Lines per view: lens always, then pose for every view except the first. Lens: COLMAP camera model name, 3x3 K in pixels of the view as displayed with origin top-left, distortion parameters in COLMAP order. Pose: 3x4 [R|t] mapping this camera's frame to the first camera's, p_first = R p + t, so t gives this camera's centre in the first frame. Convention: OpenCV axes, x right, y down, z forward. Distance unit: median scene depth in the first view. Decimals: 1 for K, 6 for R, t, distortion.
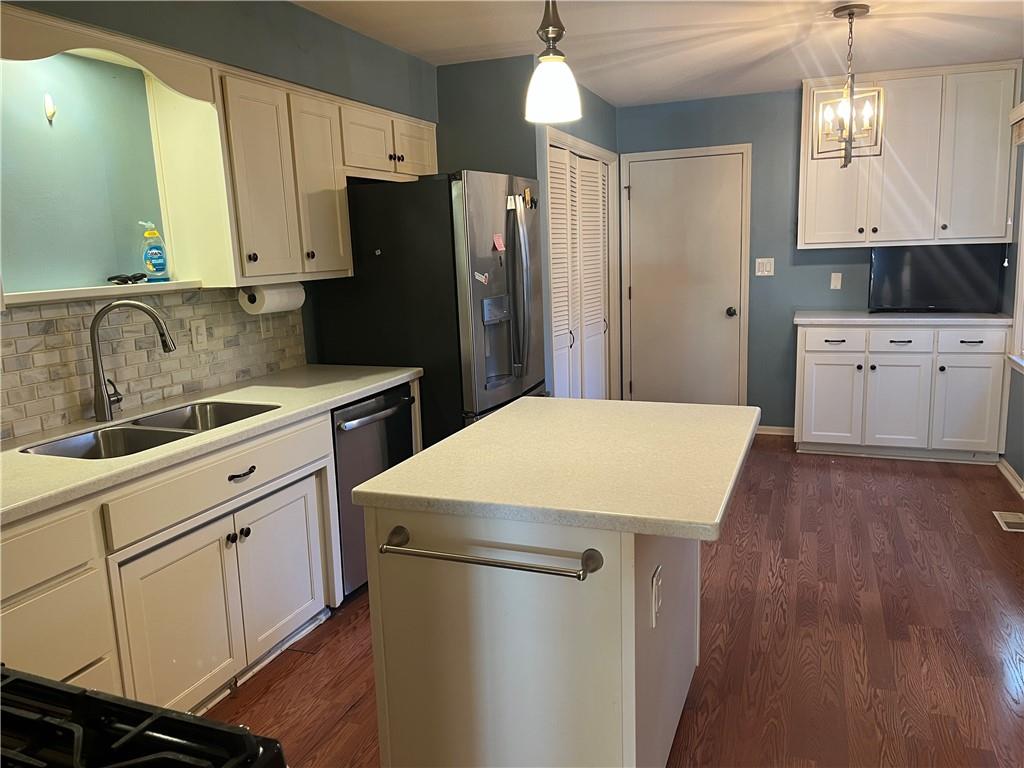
lens RADIAL K [[772.8, 0, 517.9], [0, 772.8, 389.8], [0, 0, 1]] dist [0.061709, -0.089145]
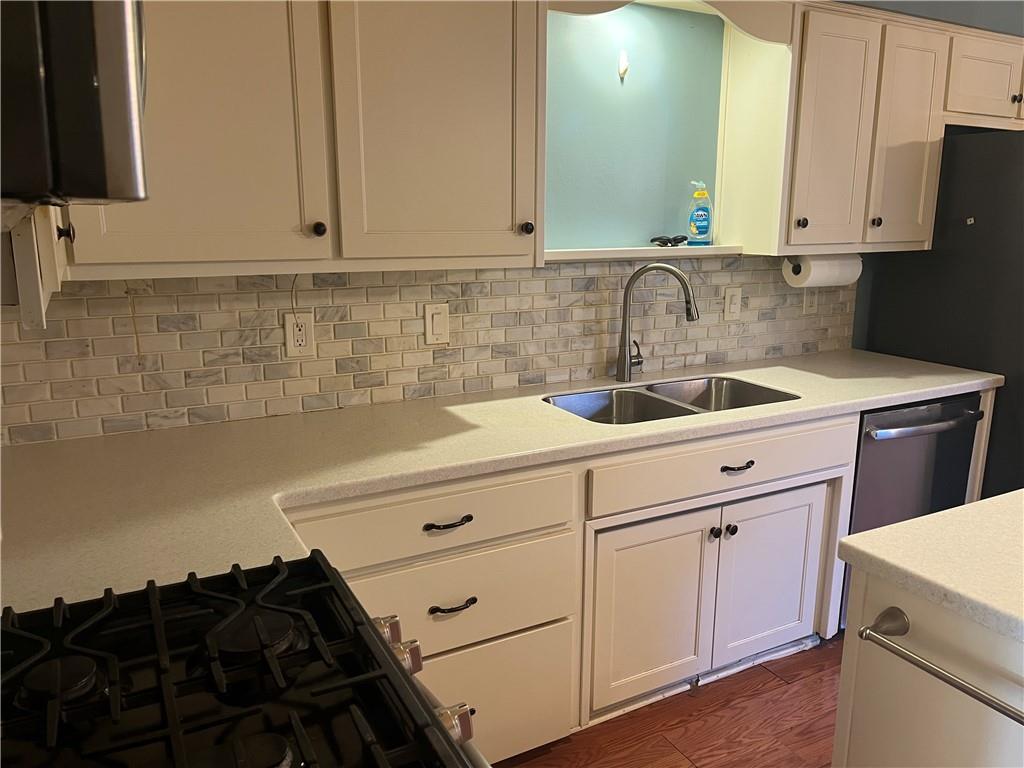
lens RADIAL K [[772.8, 0, 517.9], [0, 772.8, 389.8], [0, 0, 1]] dist [0.061709, -0.089145]
pose [[0.755898, 0.177576, -0.630147, 0.001718], [-0.146375, 0.983987, 0.101703, -0.028980], [0.638117, 0.015361, 0.769787, 0.130761]]
